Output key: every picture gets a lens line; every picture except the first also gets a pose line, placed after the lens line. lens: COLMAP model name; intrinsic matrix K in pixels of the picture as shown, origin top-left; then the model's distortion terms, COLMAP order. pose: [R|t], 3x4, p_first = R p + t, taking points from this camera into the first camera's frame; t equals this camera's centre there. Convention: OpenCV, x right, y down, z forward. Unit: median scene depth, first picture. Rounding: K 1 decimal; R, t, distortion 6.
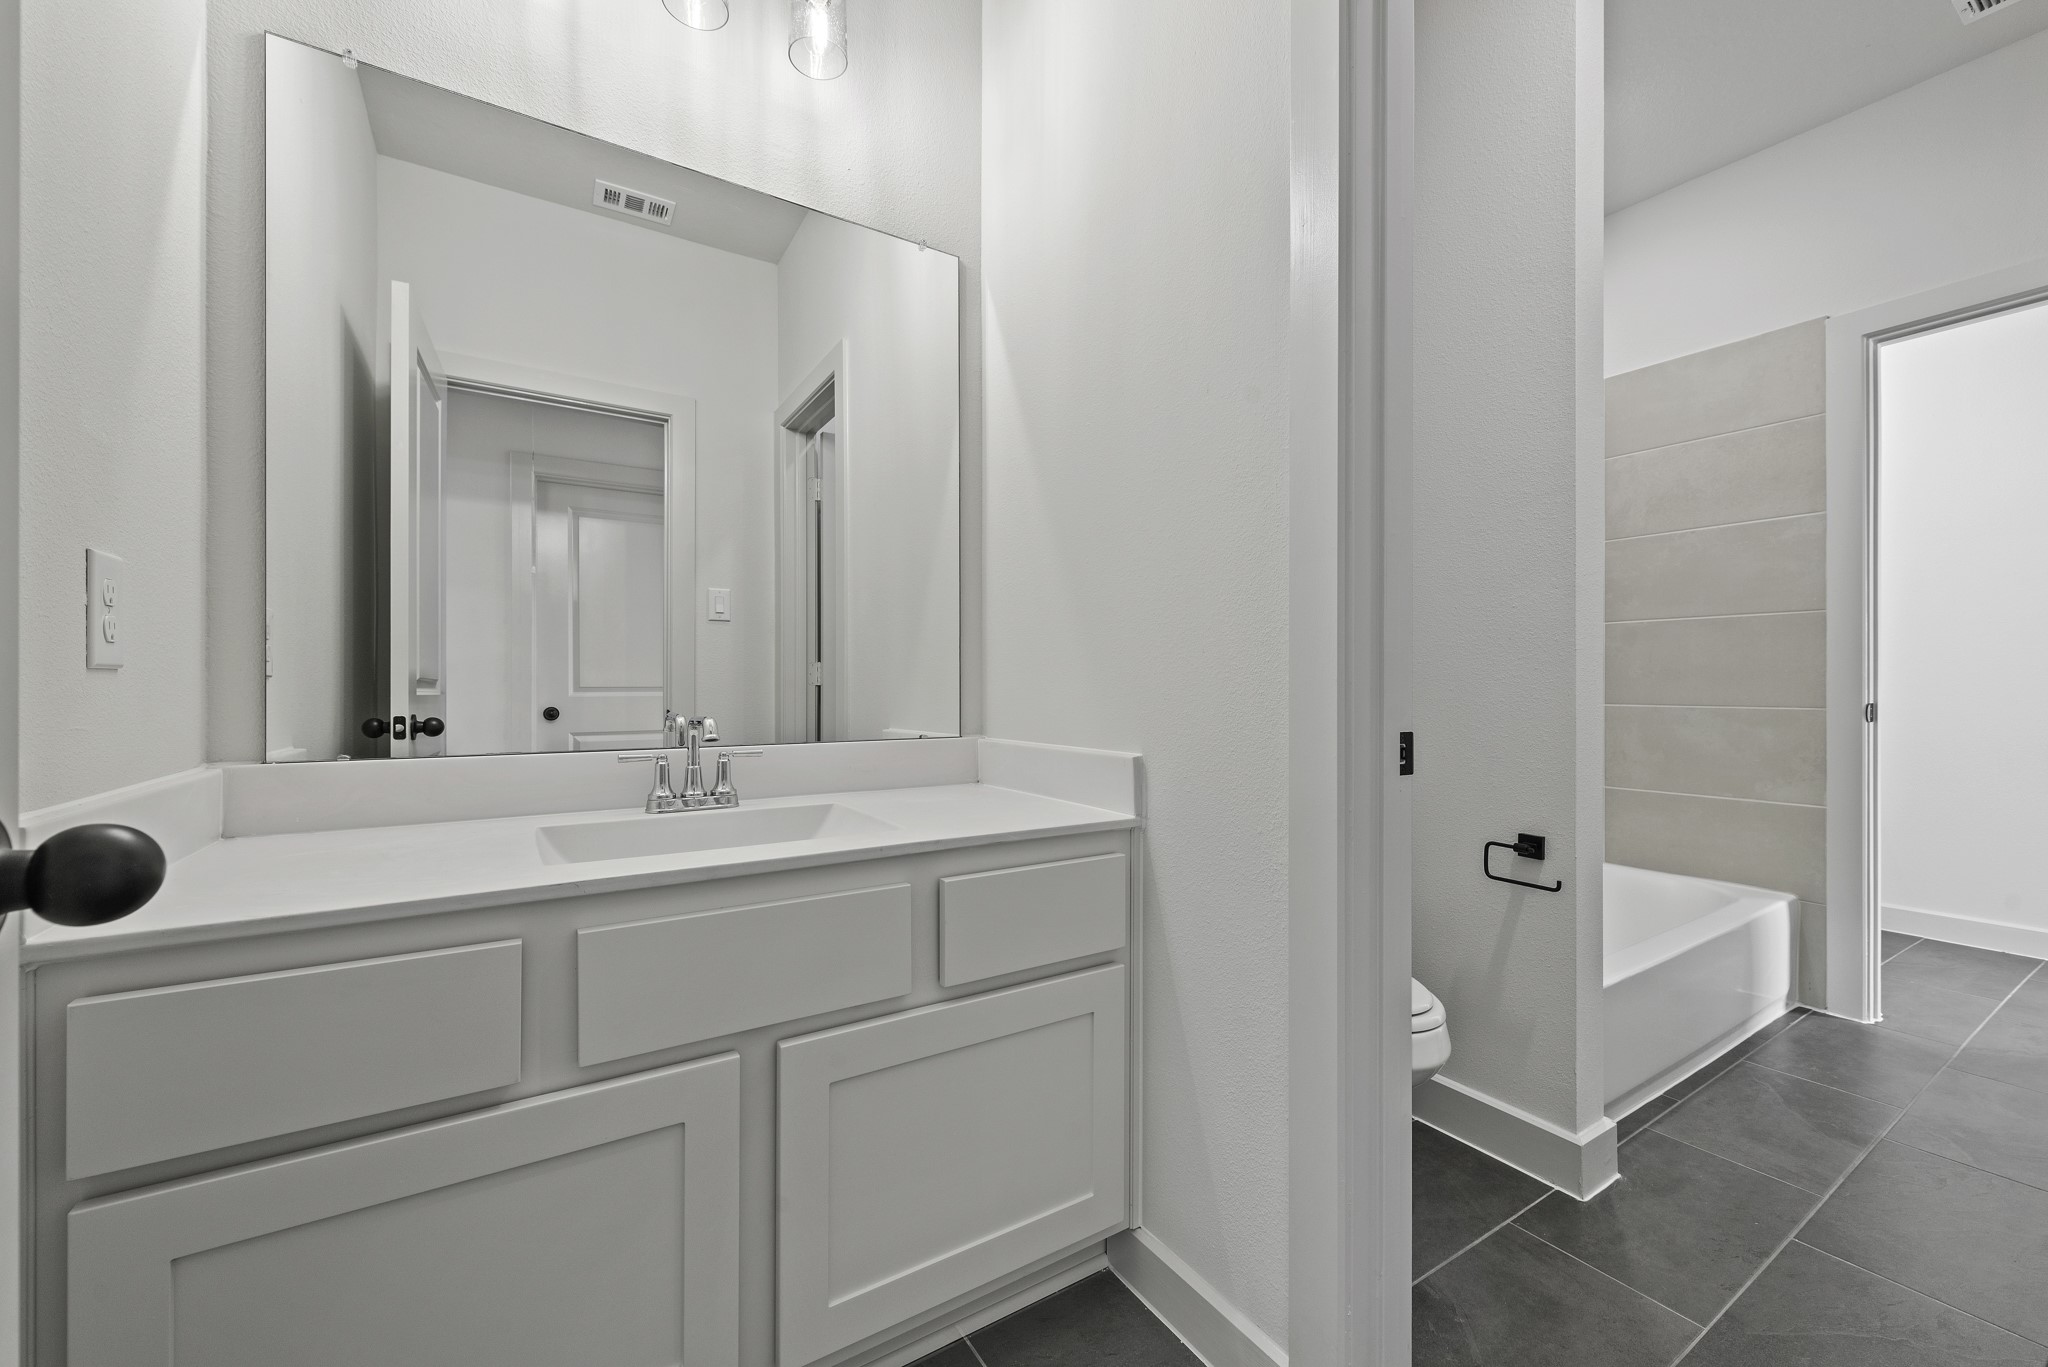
lens RADIAL K [[807.5, 0, 1017.9], [0, 807.5, 680.5], [0, 0, 1]] dist [0.008799, -0.002841]
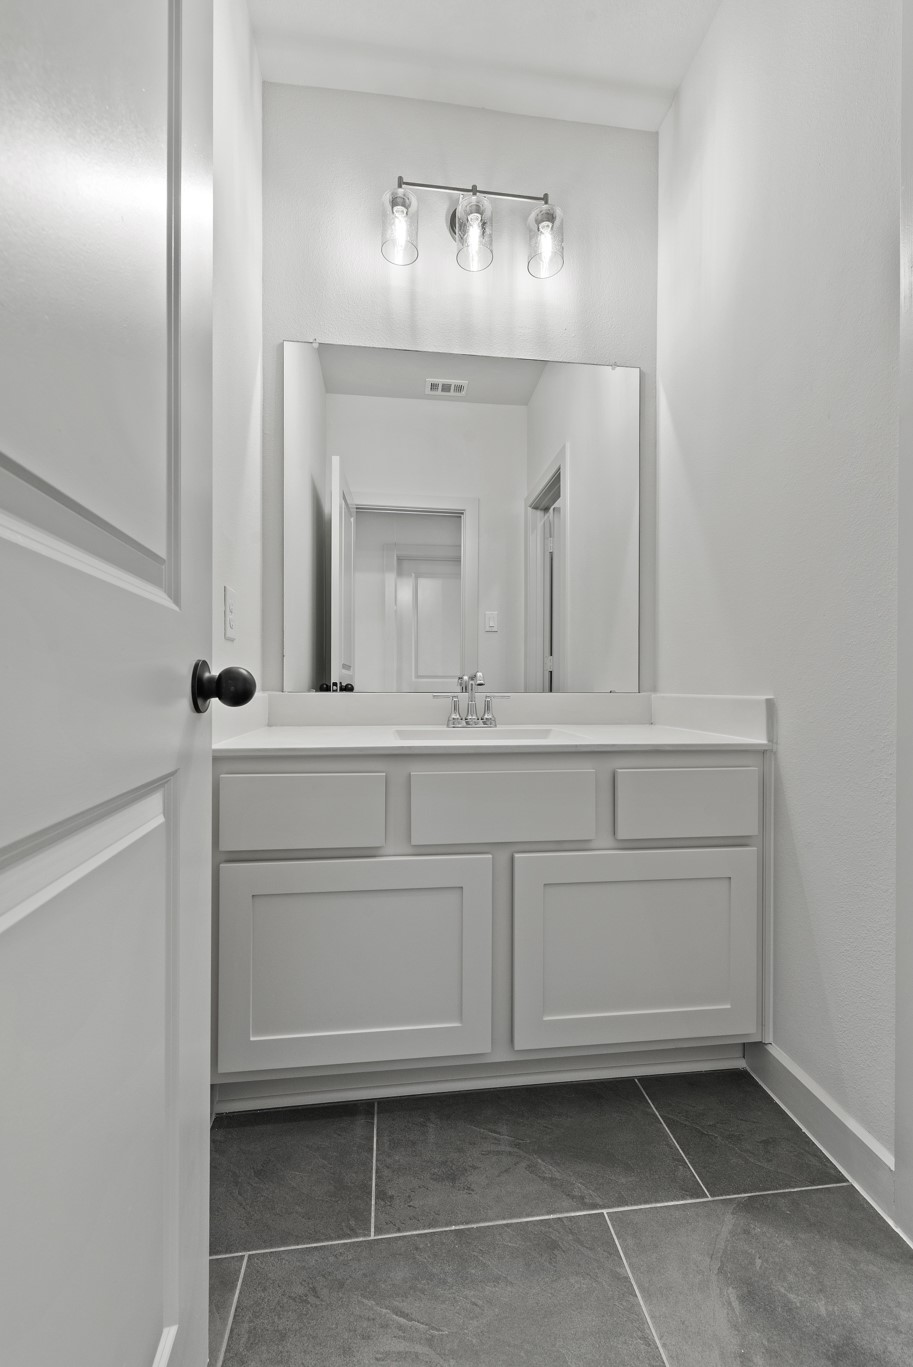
lens RADIAL K [[539.0, 0, 443.7], [0, 539.0, 689.6], [0, 0, 1]] dist [0.008799, -0.002841]
pose [[0.899053, 0.007590, -0.437774, 0.049384], [-0.003691, 0.999946, 0.009758, 0.068641], [0.437824, -0.007158, 0.899032, -0.062409]]
